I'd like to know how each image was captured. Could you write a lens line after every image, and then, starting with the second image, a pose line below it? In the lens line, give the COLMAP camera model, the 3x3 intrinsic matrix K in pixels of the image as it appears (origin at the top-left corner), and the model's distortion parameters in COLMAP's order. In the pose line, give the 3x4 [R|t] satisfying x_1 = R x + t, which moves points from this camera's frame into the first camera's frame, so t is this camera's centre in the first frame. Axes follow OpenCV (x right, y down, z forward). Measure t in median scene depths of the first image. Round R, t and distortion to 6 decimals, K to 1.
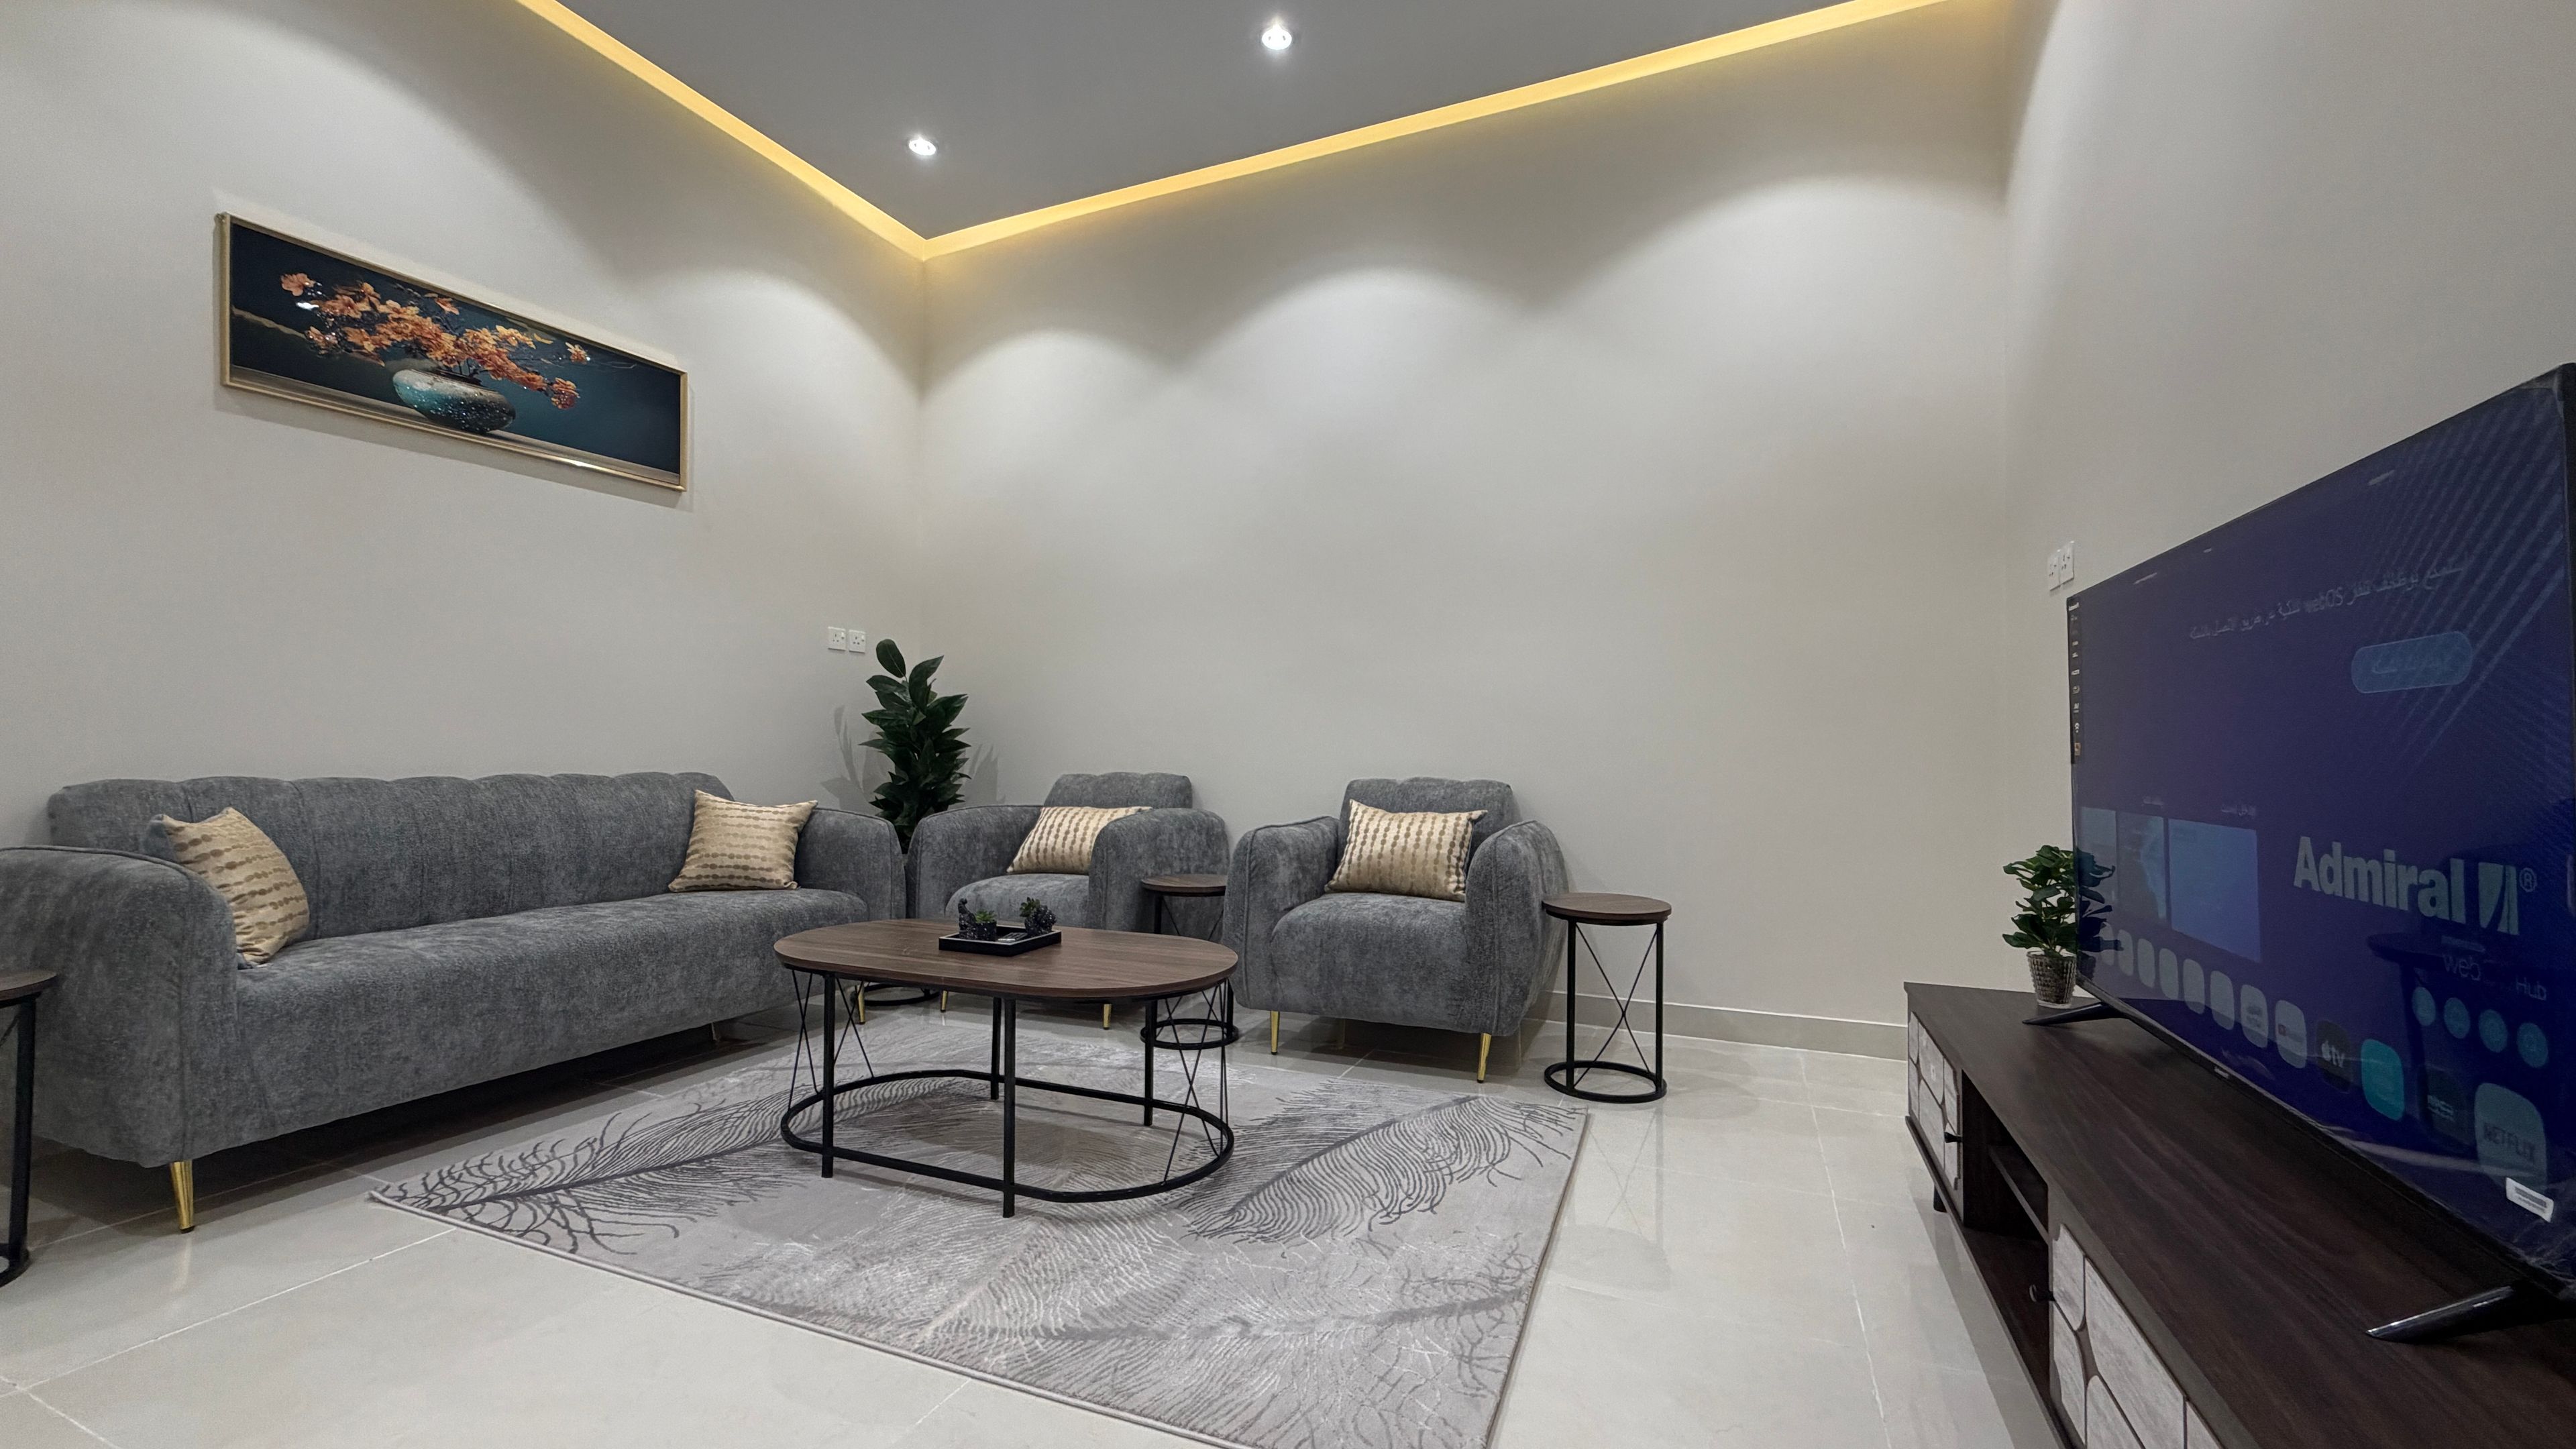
lens RADIAL K [[1023.3, 0, 1276.9], [0, 1023.3, 725.2], [0, 0, 1]] dist [0.003064, -0.000265]
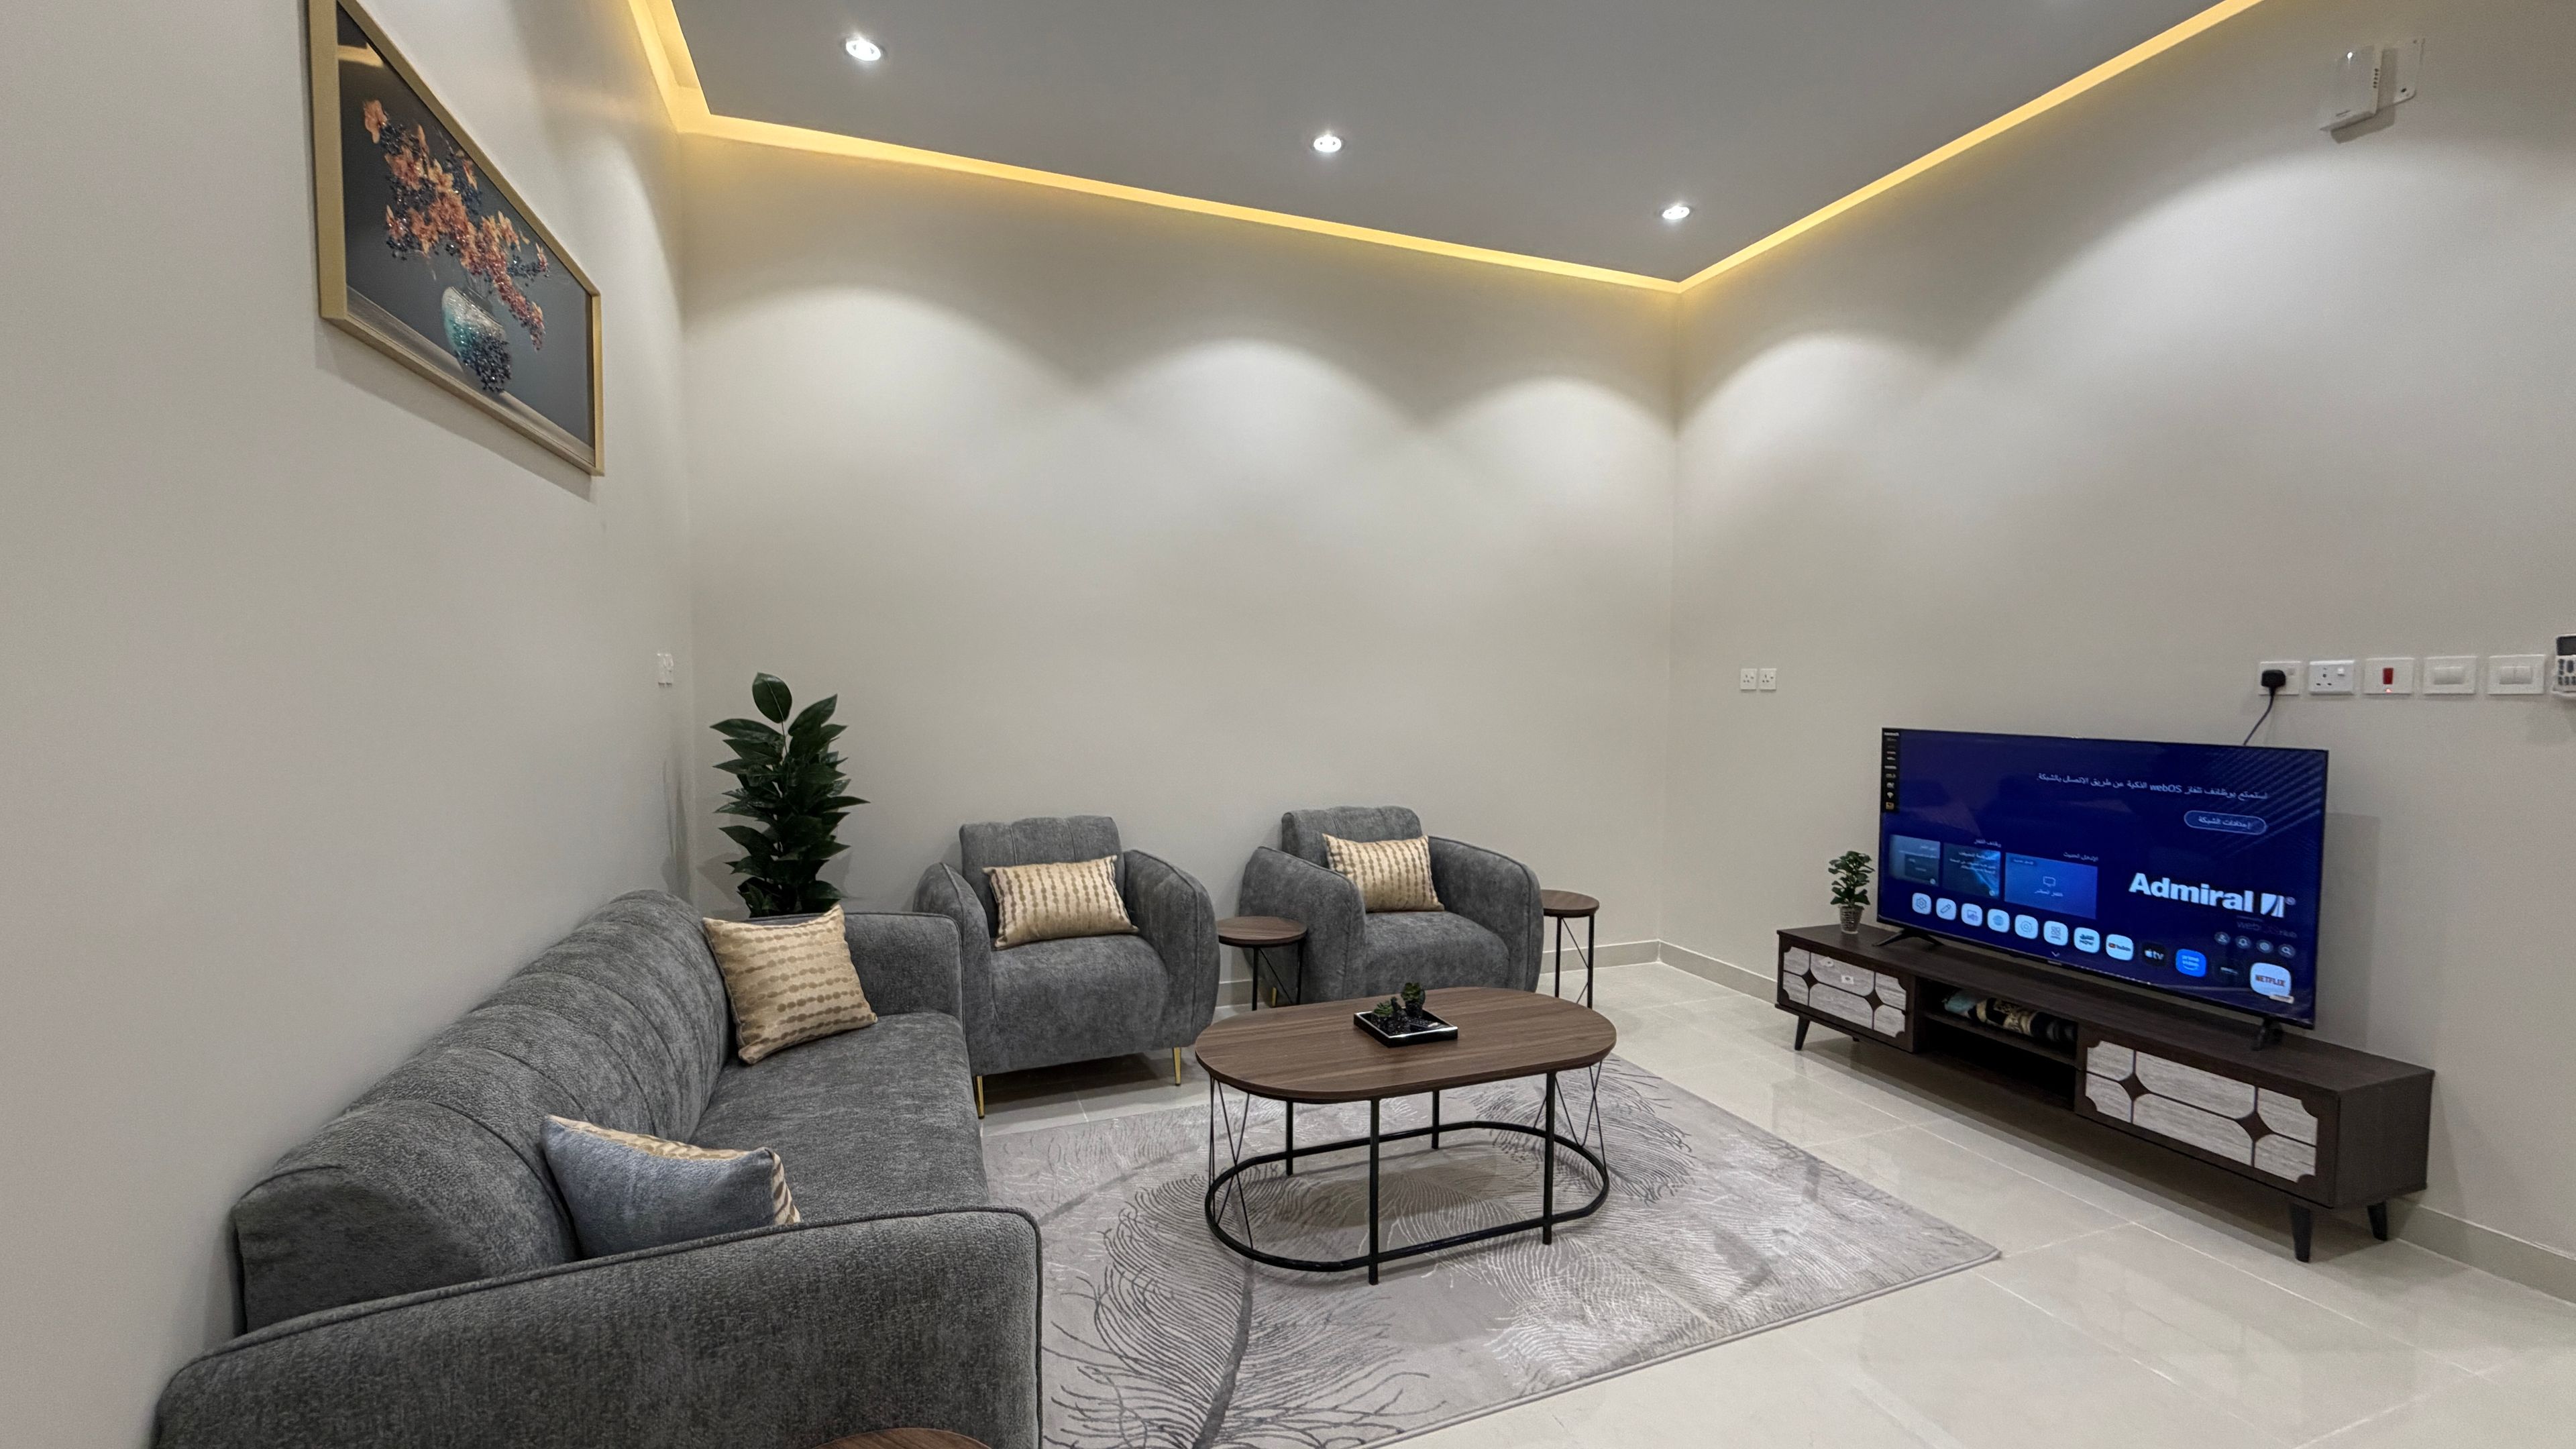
lens RADIAL K [[1023.3, 0, 1276.9], [0, 1023.3, 725.2], [0, 0, 1]] dist [0.003064, -0.000265]
pose [[0.720726, -0.031376, 0.692510, -1.167439], [-0.021789, 0.997456, 0.067869, -0.194691], [-0.692878, -0.064004, 0.718209, 0.329670]]
